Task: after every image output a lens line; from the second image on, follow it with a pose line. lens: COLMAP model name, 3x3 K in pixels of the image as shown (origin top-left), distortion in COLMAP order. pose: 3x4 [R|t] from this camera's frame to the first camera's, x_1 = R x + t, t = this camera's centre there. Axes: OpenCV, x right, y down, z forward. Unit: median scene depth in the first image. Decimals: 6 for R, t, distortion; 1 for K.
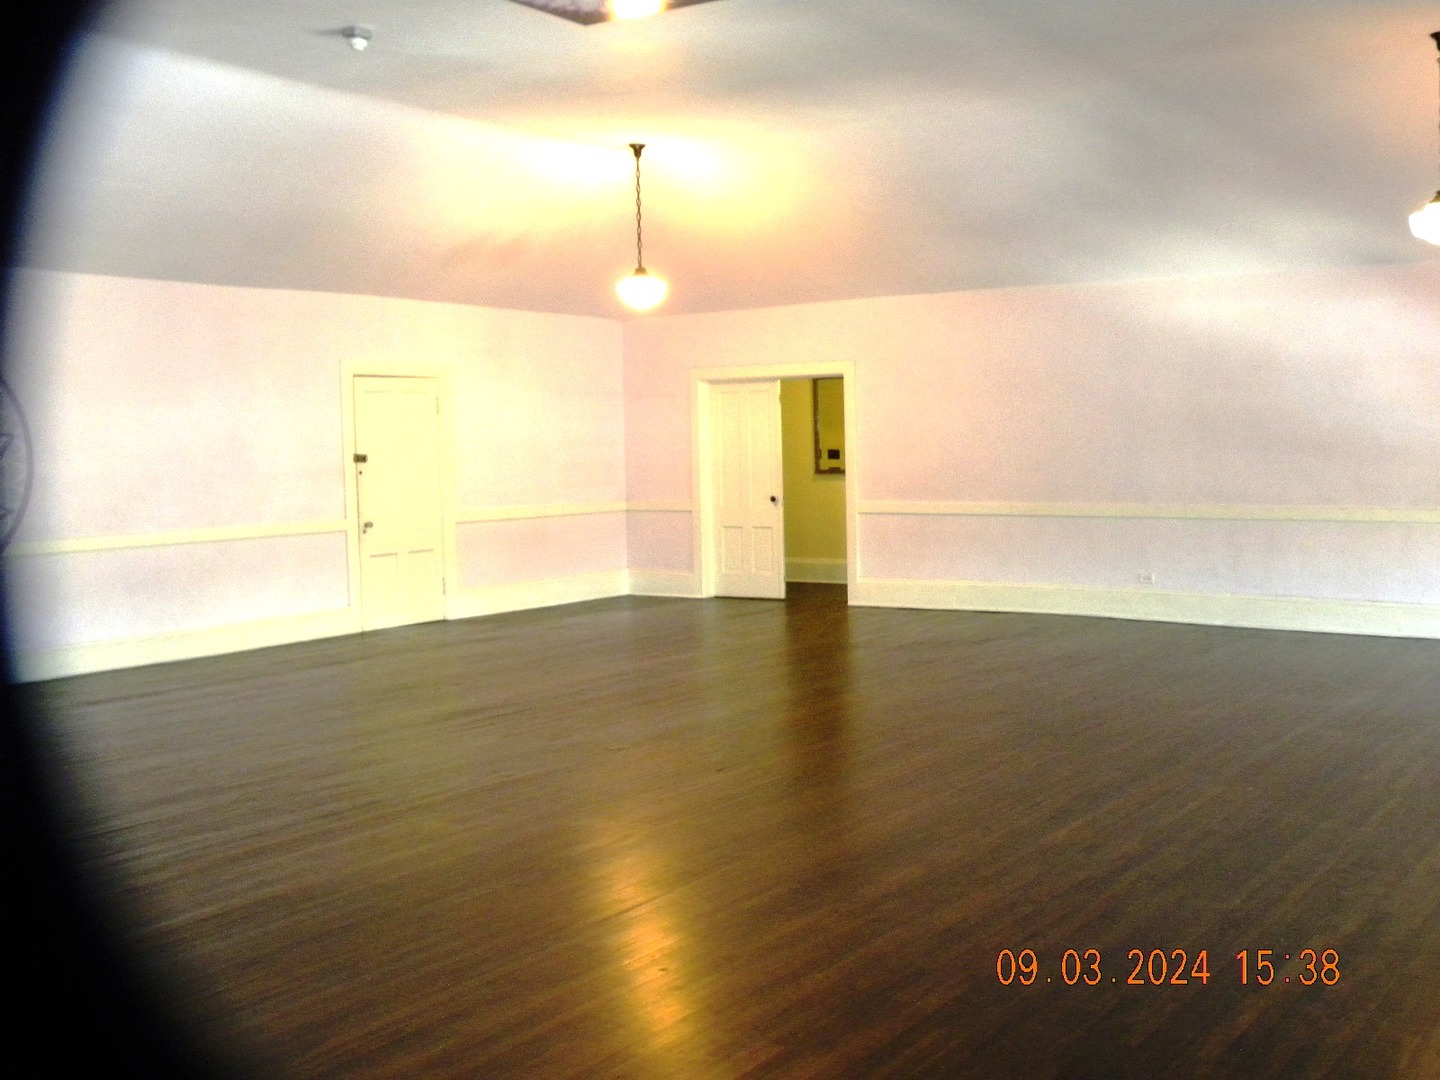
lens RADIAL K [[1521.0, 0, 720.0], [0, 1521.0, 540.0], [0, 0, 1]] dist [-0.000338, 0.002486]
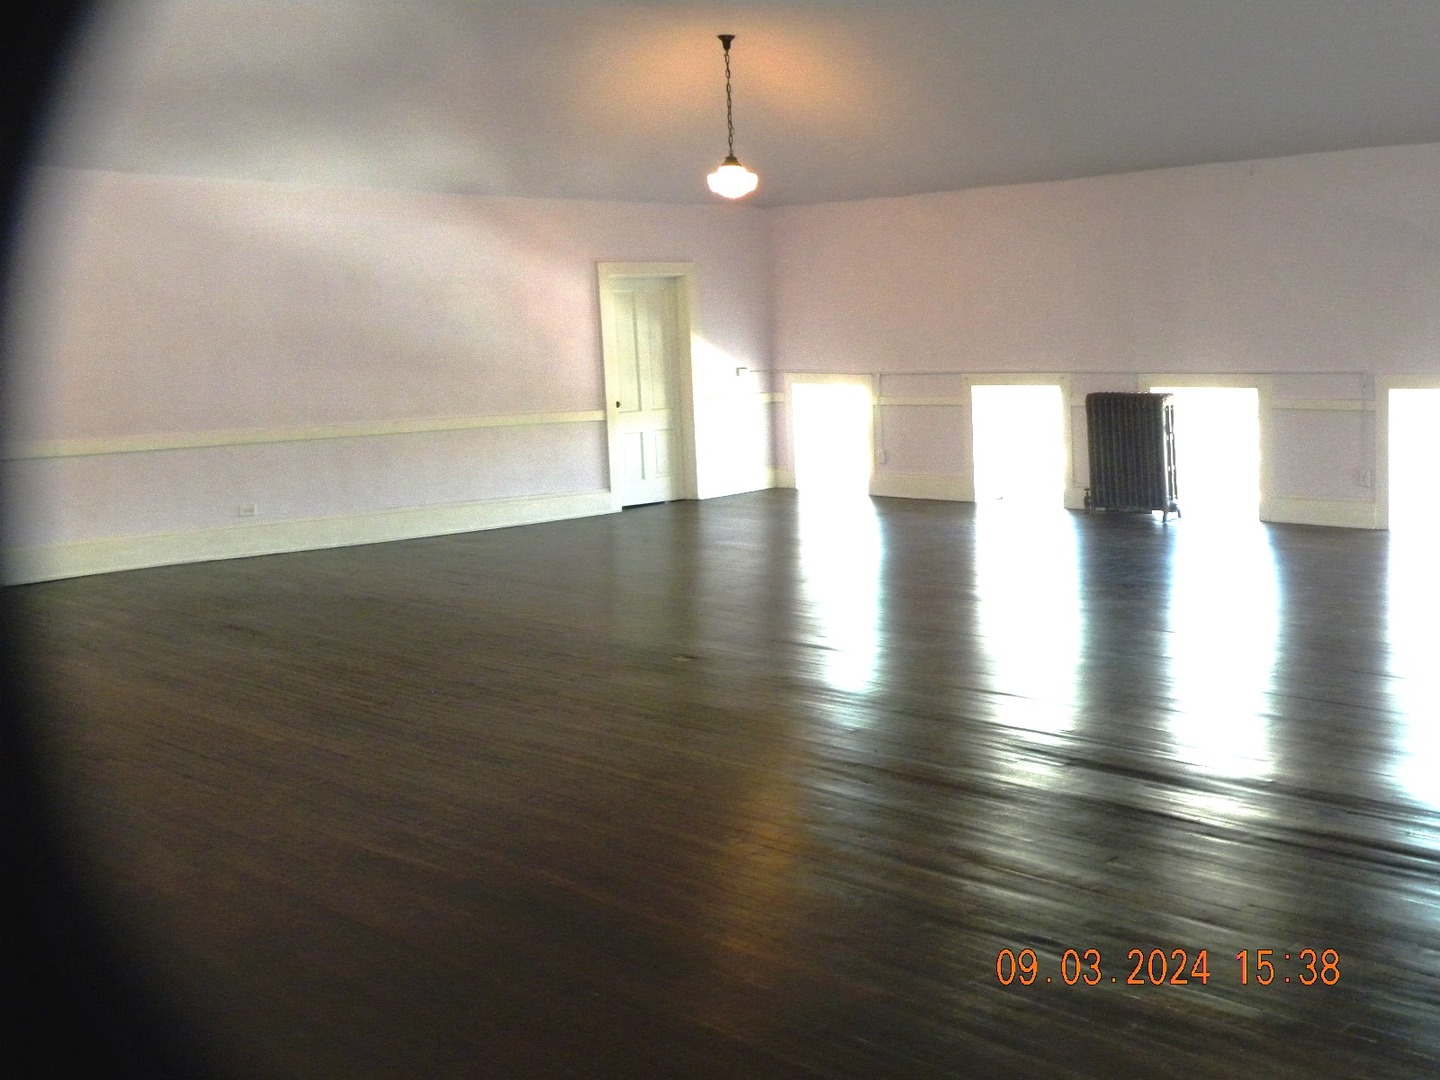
lens RADIAL K [[1521.0, 0, 720.0], [0, 1521.0, 540.0], [0, 0, 1]] dist [-0.000338, 0.002486]
pose [[0.106908, -0.118000, 0.987242, -0.620439], [0.083409, 0.990497, 0.109356, -0.035428], [-0.990764, 0.070654, 0.115735, 0.648889]]
